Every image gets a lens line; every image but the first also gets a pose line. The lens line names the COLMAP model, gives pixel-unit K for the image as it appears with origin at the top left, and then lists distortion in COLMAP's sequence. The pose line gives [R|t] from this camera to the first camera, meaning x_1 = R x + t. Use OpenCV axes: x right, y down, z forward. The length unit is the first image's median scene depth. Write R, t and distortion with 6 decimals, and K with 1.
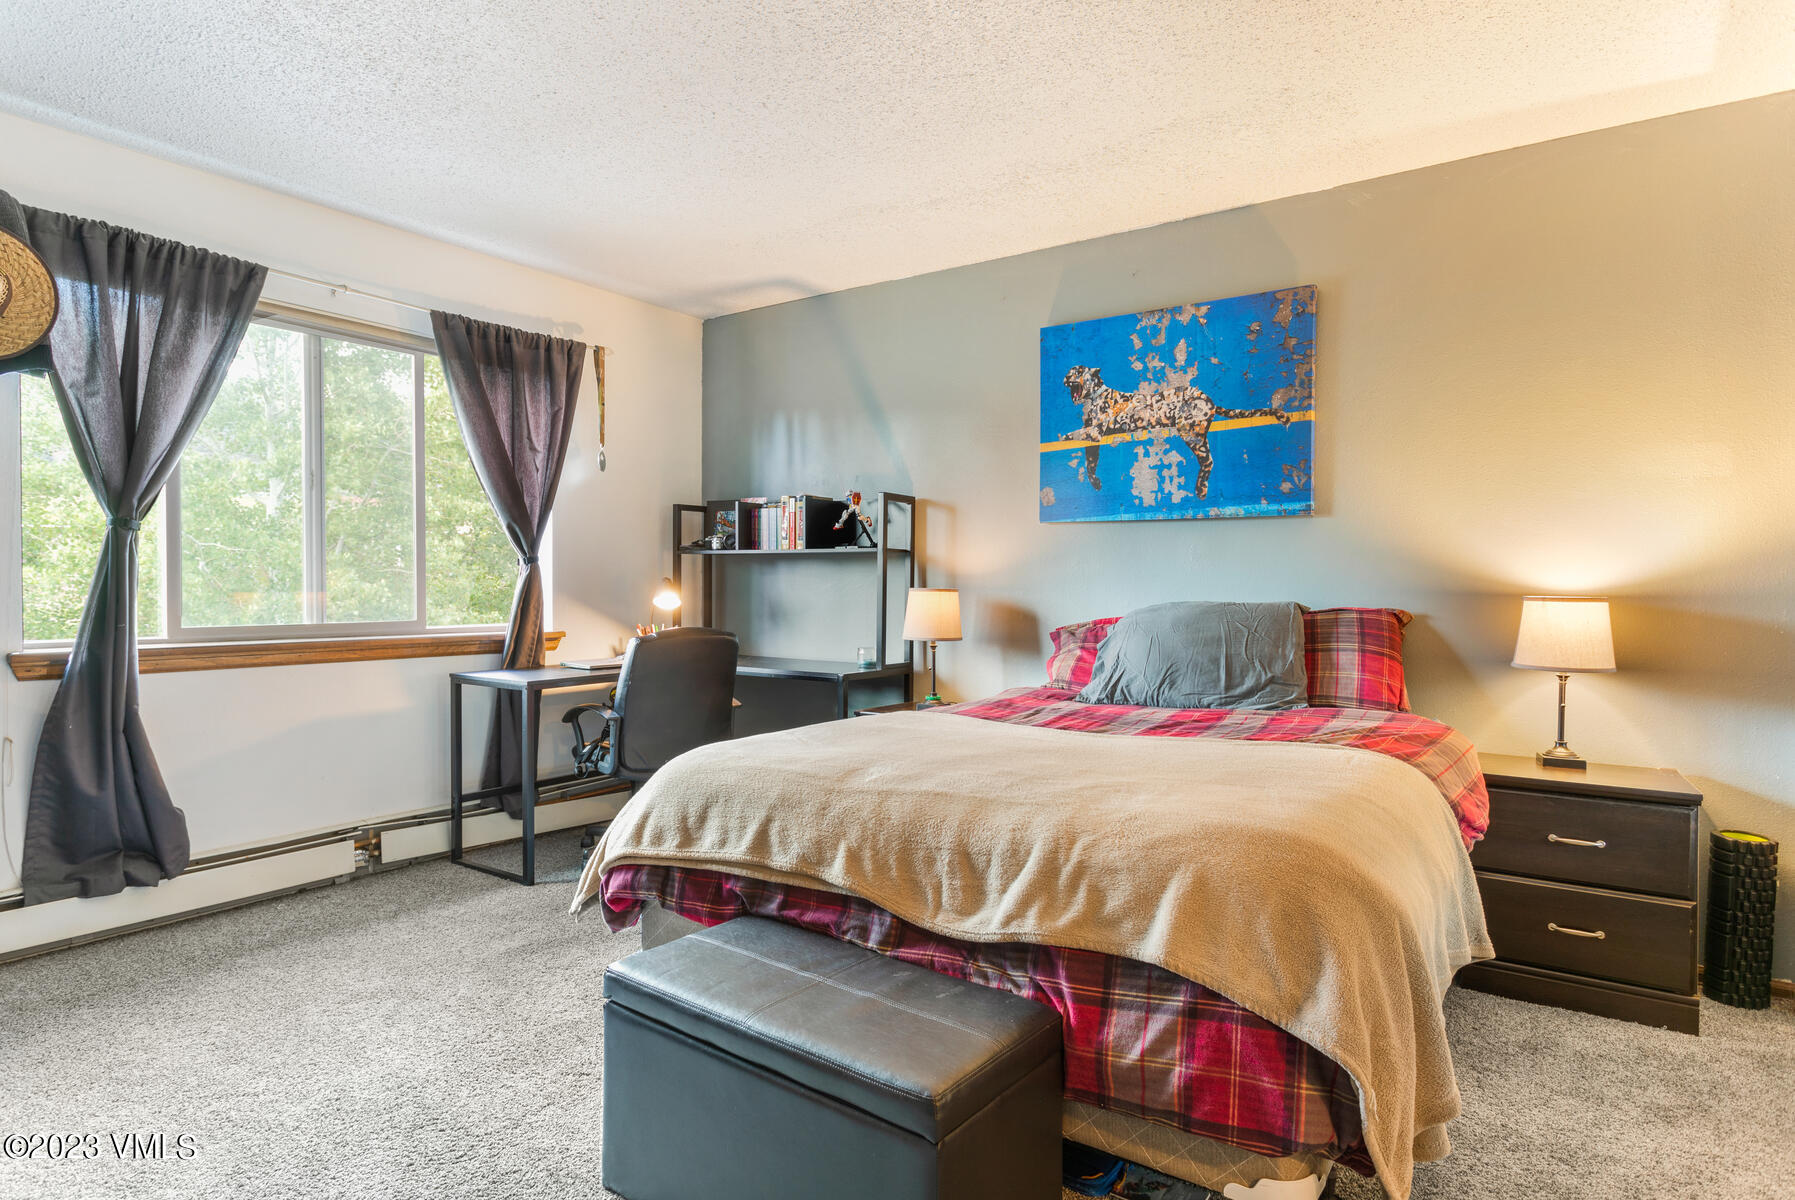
lens RADIAL K [[974.1, 0, 894.9], [0, 974.1, 600.0], [0, 0, 1]] dist [-0.001986, 0.000083]
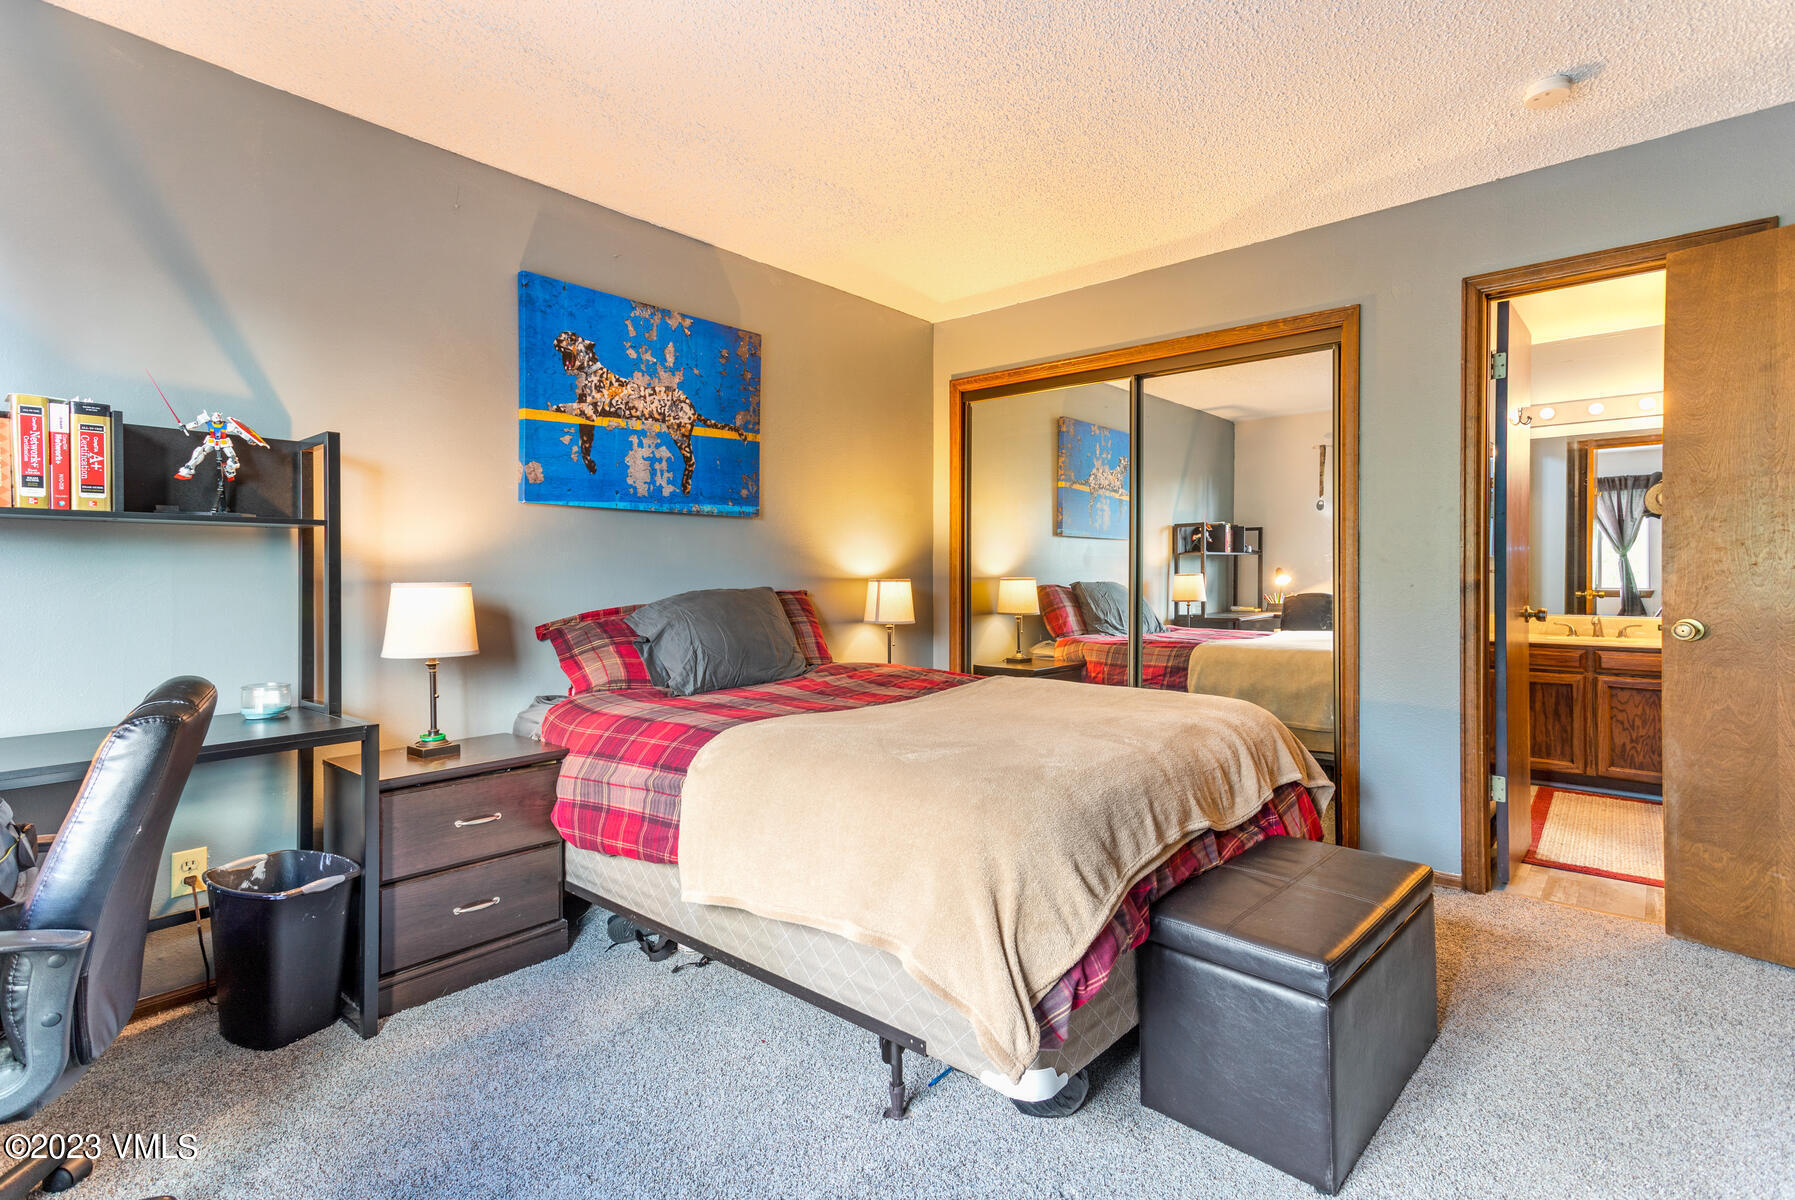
lens RADIAL K [[851.7, 0, 897.5], [0, 851.7, 584.1], [0, 0, 1]] dist [0.008937, -0.000721]
pose [[0.125804, -0.020637, 0.991840, -0.589373], [0.014037, 0.999721, 0.019021, -0.018779], [-0.991956, 0.011530, 0.126058, 0.631590]]
